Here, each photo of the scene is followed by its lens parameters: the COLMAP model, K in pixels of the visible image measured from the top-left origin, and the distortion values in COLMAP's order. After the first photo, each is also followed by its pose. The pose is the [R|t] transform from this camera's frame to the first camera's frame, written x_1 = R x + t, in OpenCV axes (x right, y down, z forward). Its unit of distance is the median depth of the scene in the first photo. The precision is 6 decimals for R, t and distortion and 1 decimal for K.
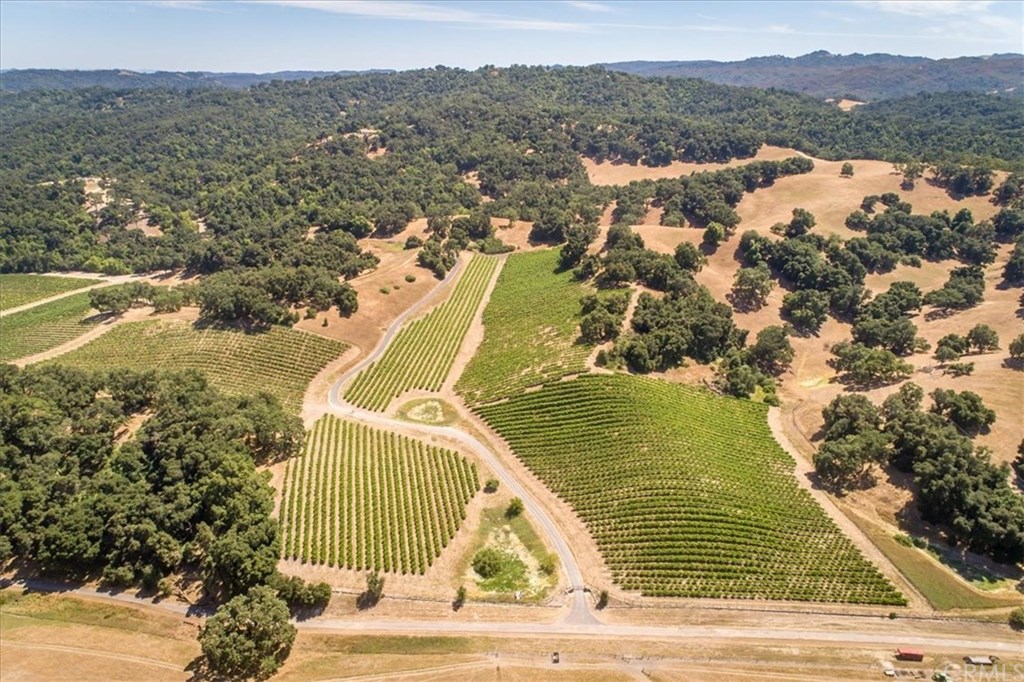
lens RADIAL K [[687.9, 0, 511.0], [0, 687.9, 340.6], [0, 0, 1]] dist [0.025375, 0.008332]
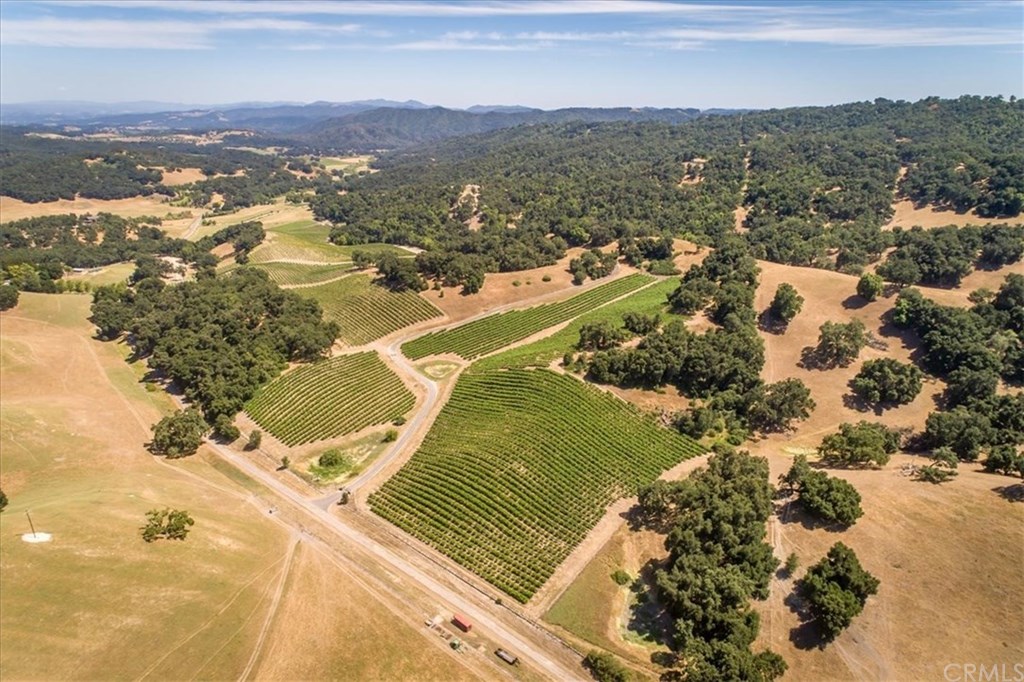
lens RADIAL K [[687.9, 0, 511.0], [0, 687.9, 340.6], [0, 0, 1]] dist [0.025375, 0.008332]
pose [[0.768940, 0.208006, -0.604537, 0.630582], [-0.235762, 0.971206, 0.034291, -0.017762], [0.594263, 0.116159, 0.795838, 0.073015]]
